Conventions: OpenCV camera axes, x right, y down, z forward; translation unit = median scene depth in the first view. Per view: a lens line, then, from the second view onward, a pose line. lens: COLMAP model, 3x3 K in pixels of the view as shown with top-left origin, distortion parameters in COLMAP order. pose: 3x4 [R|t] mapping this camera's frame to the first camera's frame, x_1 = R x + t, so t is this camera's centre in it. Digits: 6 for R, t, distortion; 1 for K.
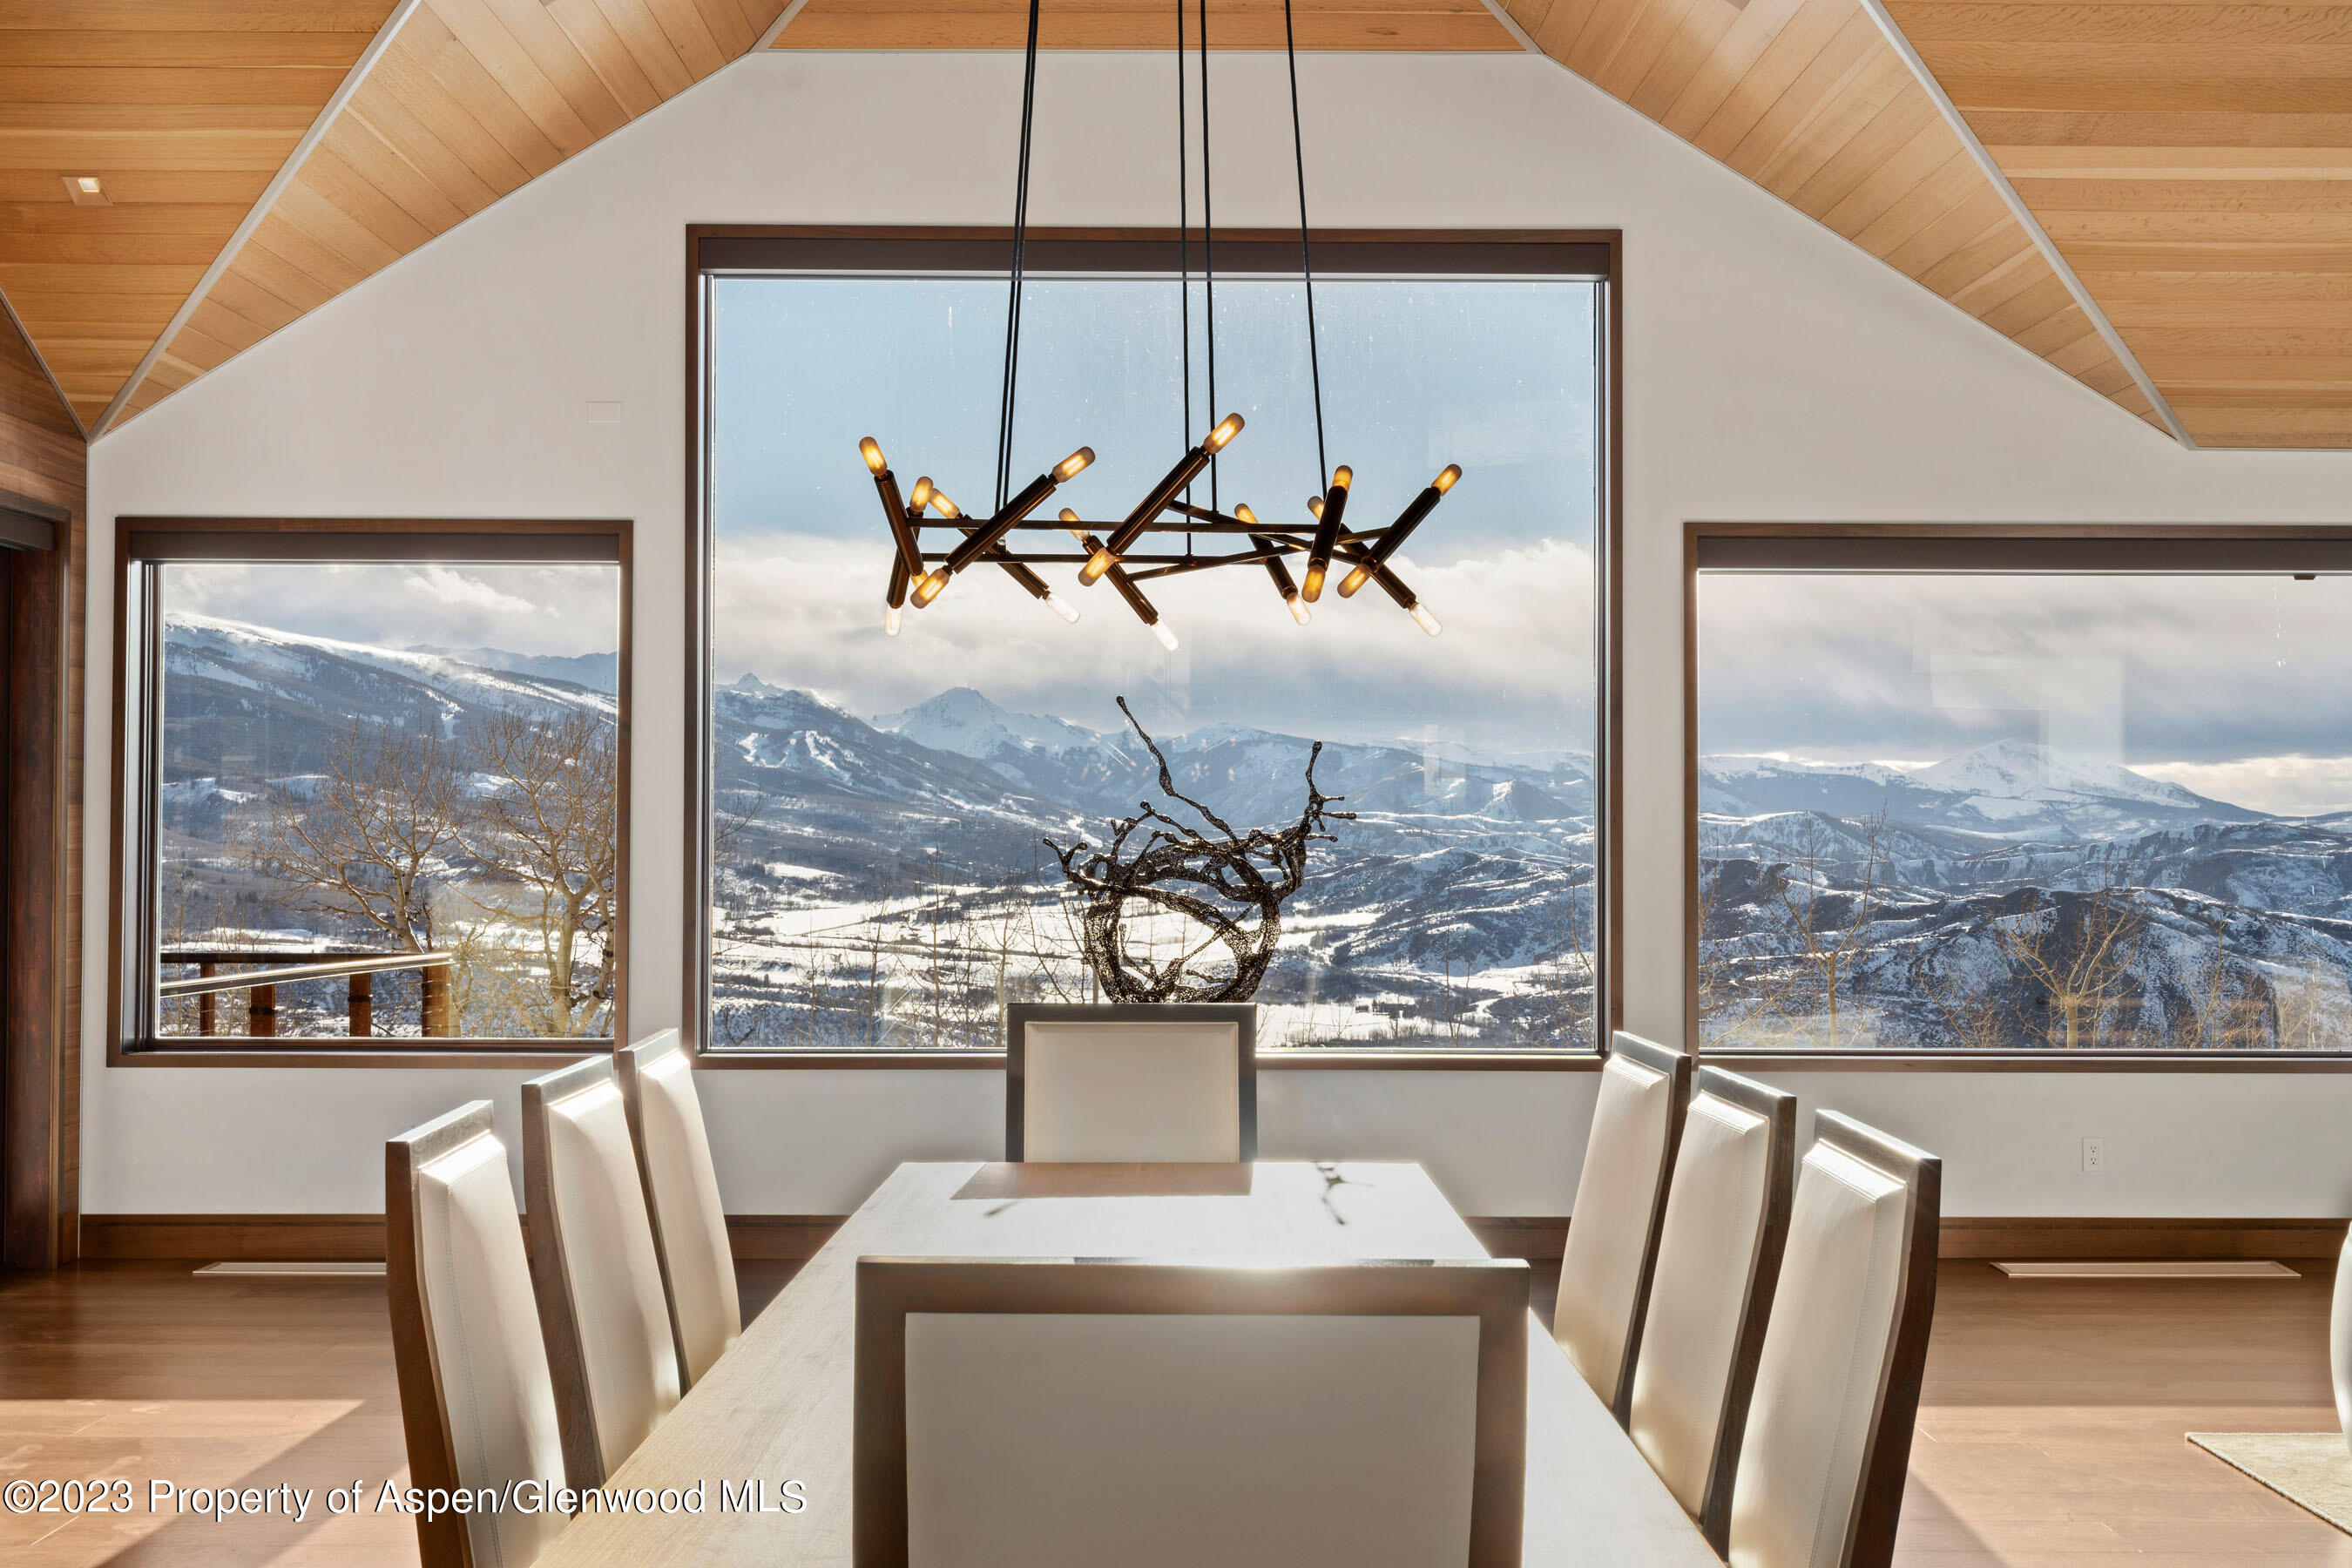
lens RADIAL K [[2328.7, 0, 1177.5], [0, 2328.7, 745.0], [0, 0, 1]] dist [-0.001254, 0.003559]
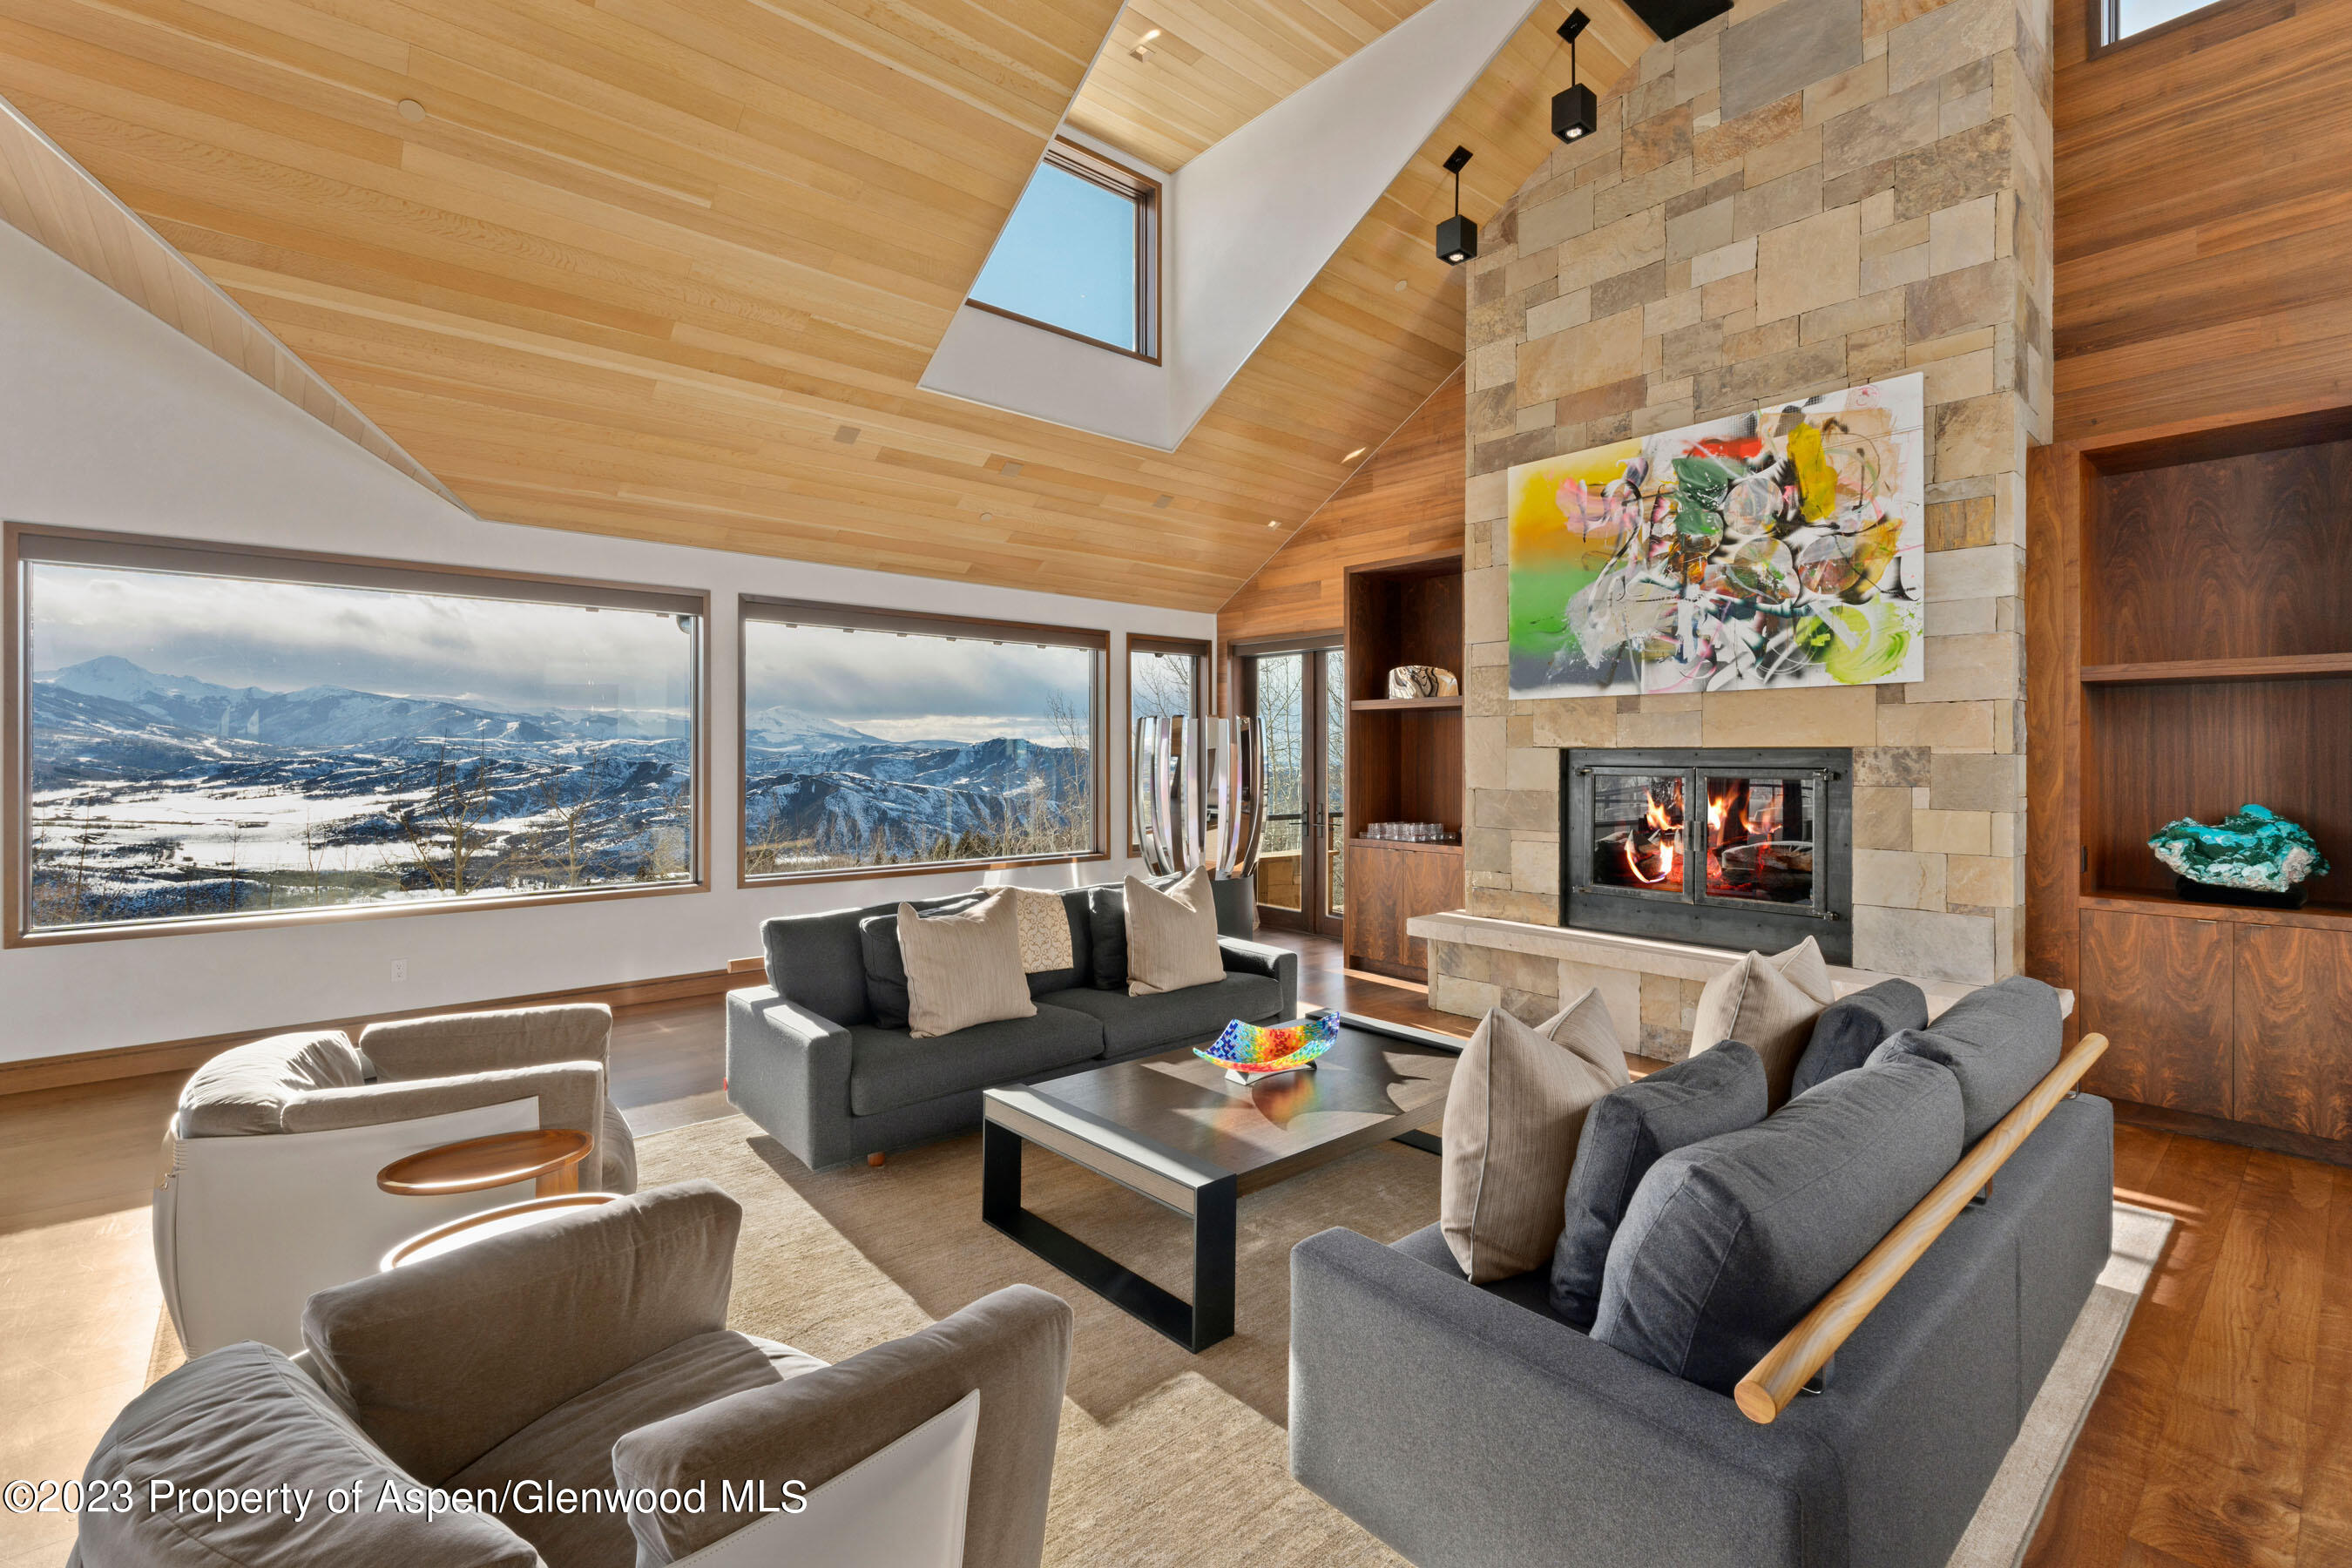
lens RADIAL K [[1035.7, 0, 1177.9], [0, 1035.7, 749.4], [0, 0, 1]] dist [-0.004296, -0.000762]
pose [[0.758368, 0.000459, 0.651827, 0.342301], [-0.025479, 0.999256, 0.028940, -0.002333], [-0.651329, -0.038554, 0.757815, 0.144365]]
